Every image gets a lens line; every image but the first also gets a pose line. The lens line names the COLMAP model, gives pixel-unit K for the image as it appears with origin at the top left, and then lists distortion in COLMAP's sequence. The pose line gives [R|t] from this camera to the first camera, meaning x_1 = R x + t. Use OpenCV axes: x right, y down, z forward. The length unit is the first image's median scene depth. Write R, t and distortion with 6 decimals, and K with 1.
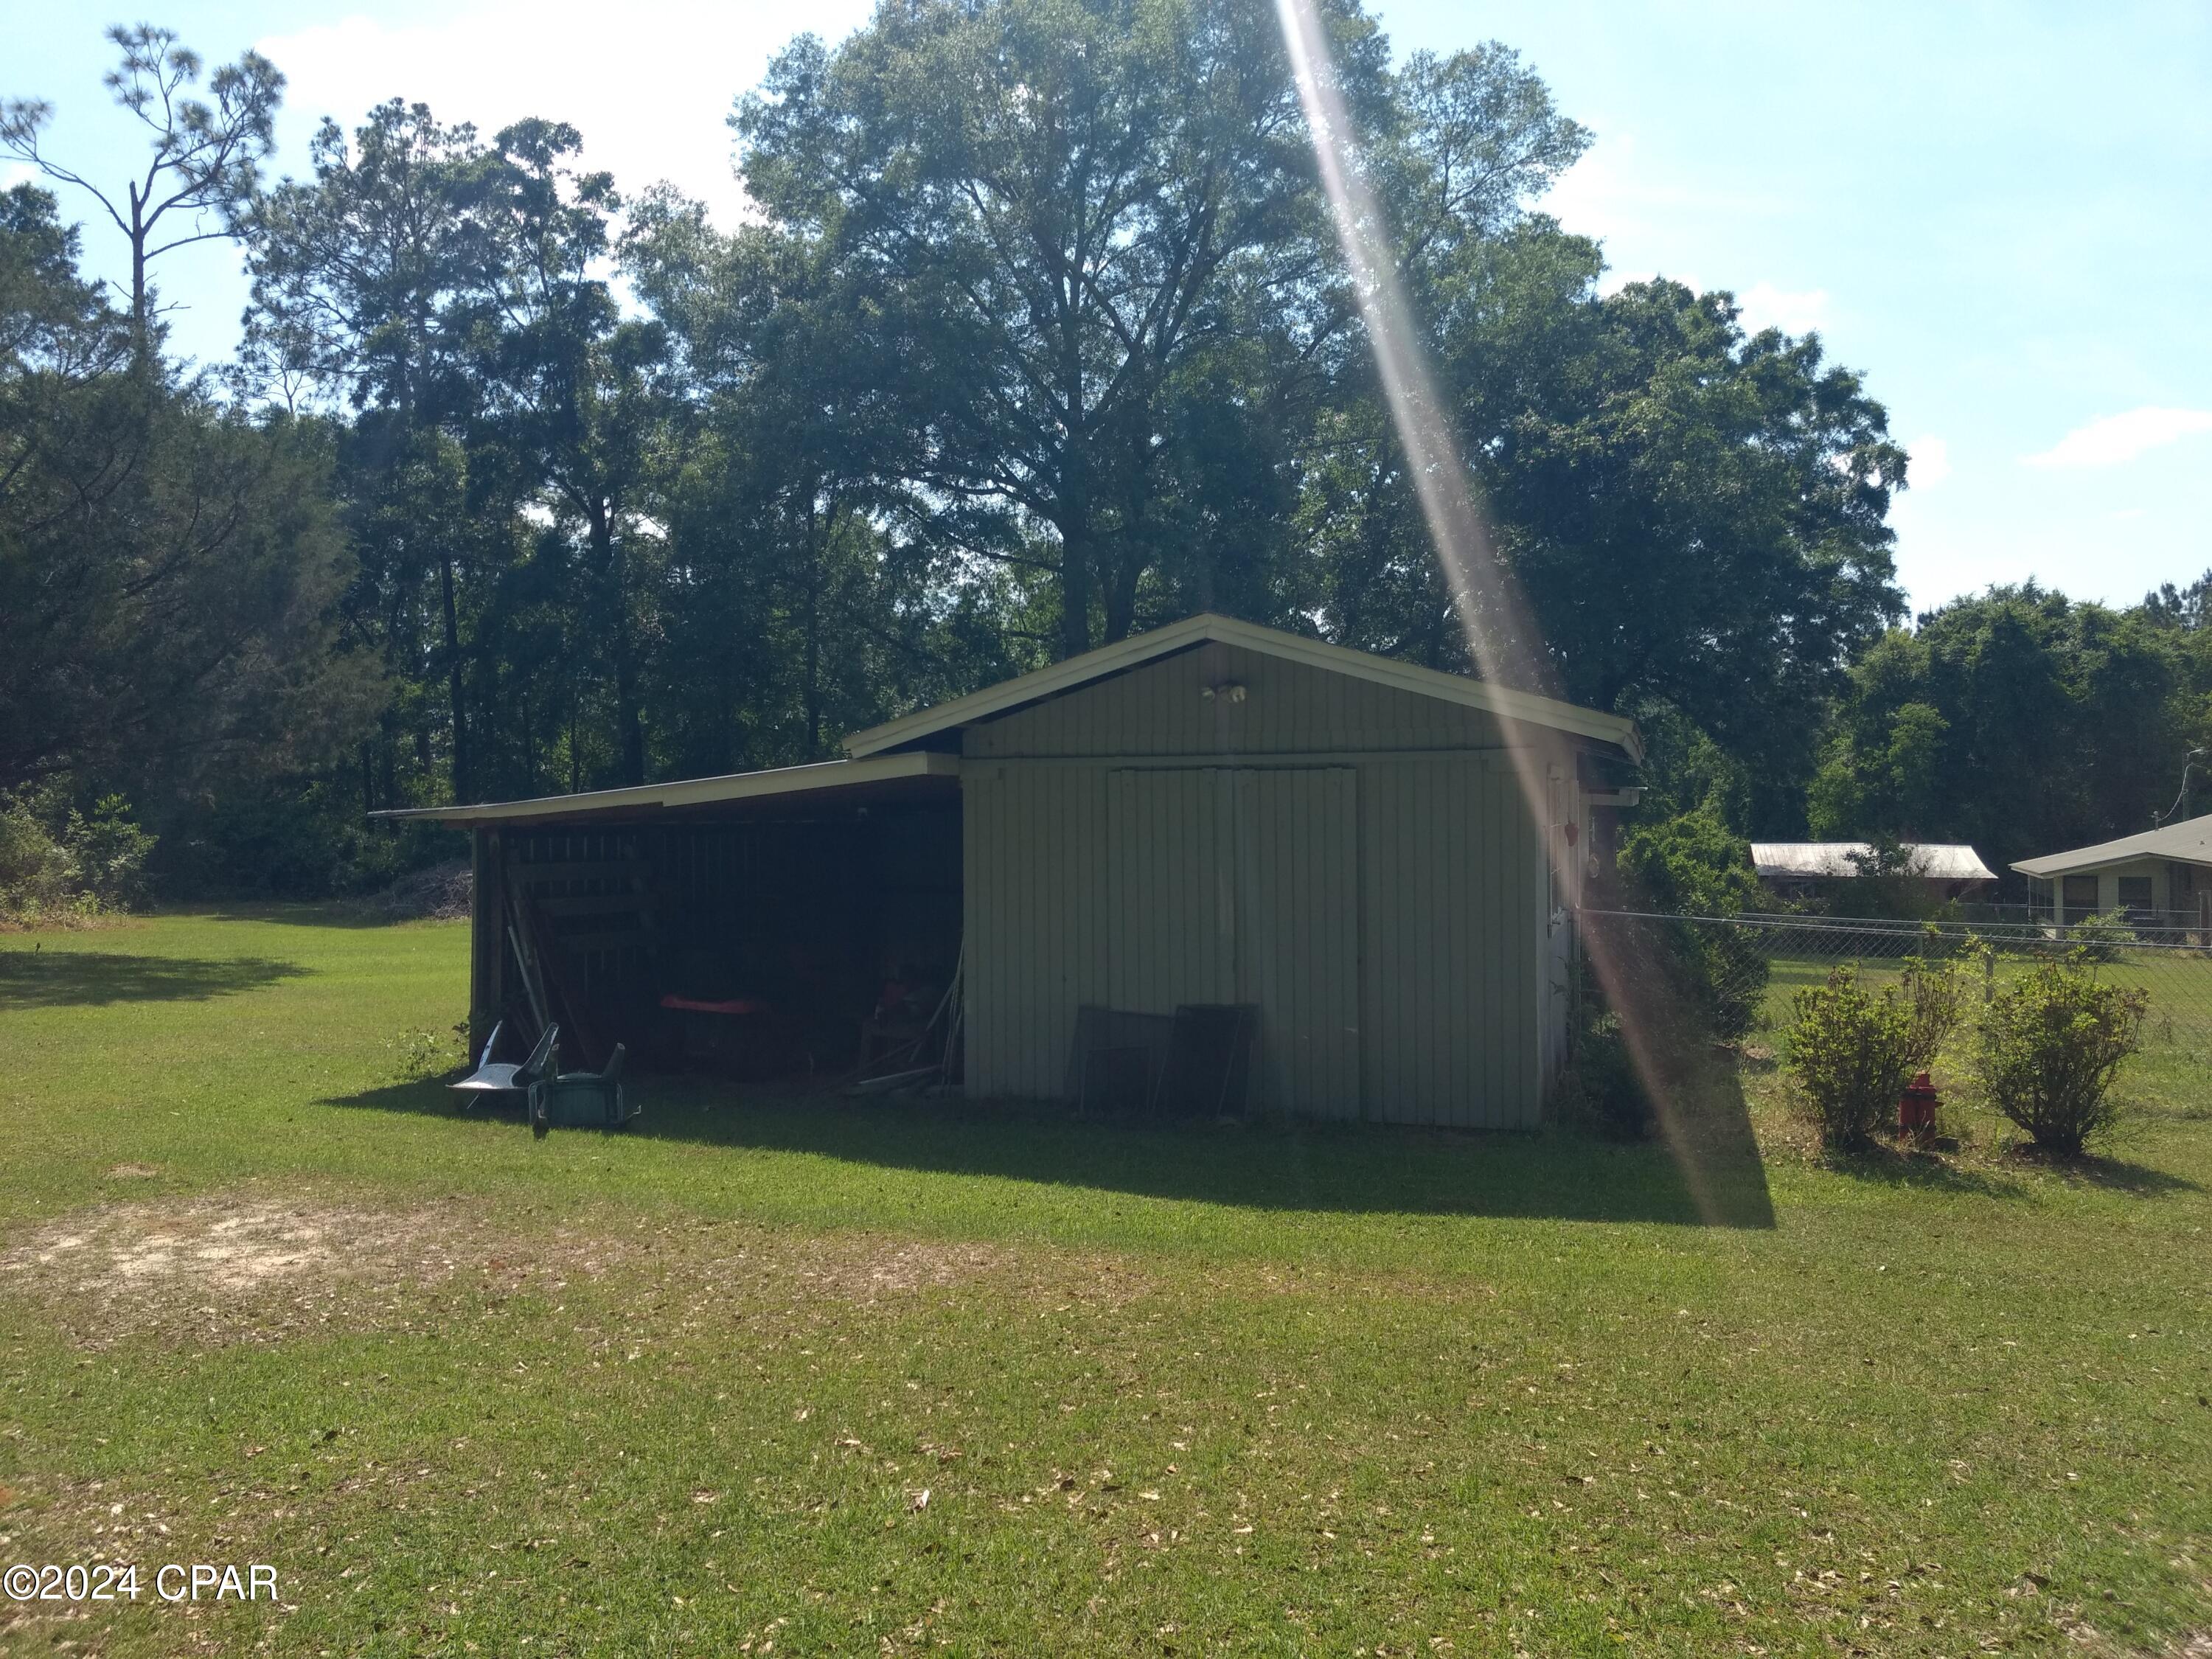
lens RADIAL K [[1738.0, 0, 1113.8], [0, 1738.0, 820.9], [0, 0, 1]] dist [0.044595, 0.008315]
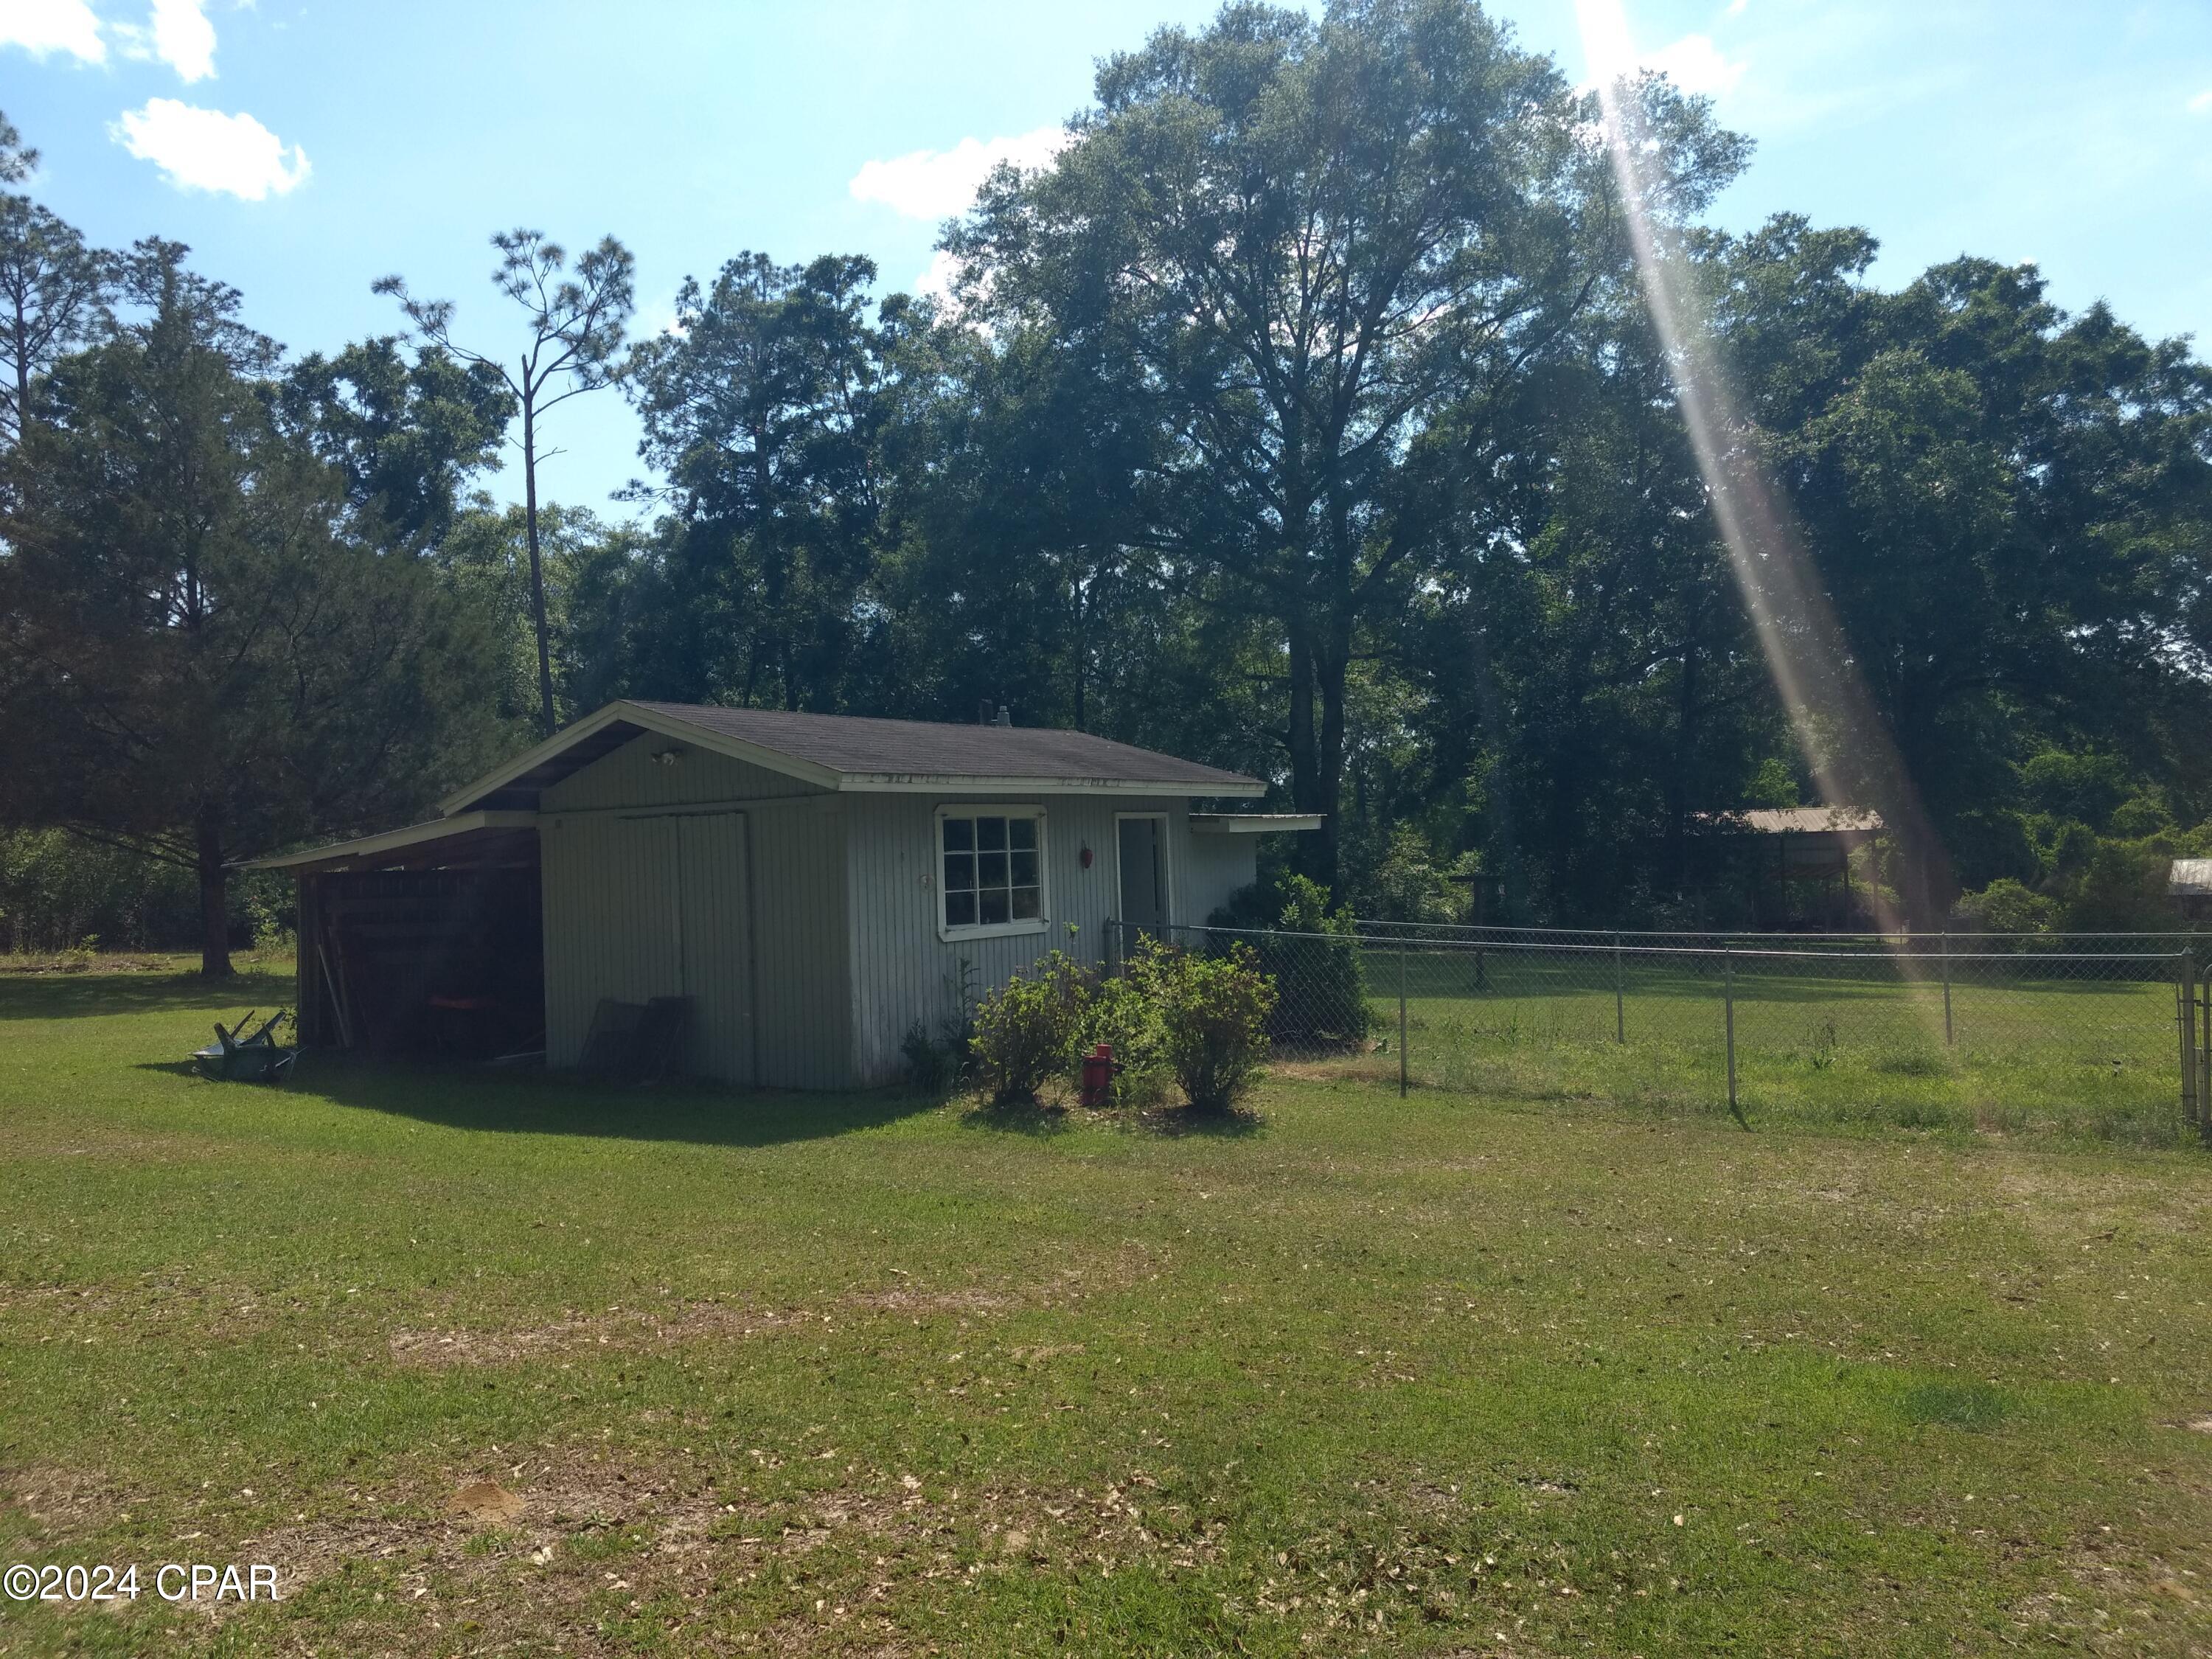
lens RADIAL K [[1738.0, 0, 1113.8], [0, 1738.0, 820.9], [0, 0, 1]] dist [0.044595, 0.008315]
pose [[0.956138, -0.032241, -0.291138, 0.178337], [0.026134, 0.999350, -0.024843, 0.003553], [0.291750, 0.016144, 0.956358, -0.036675]]
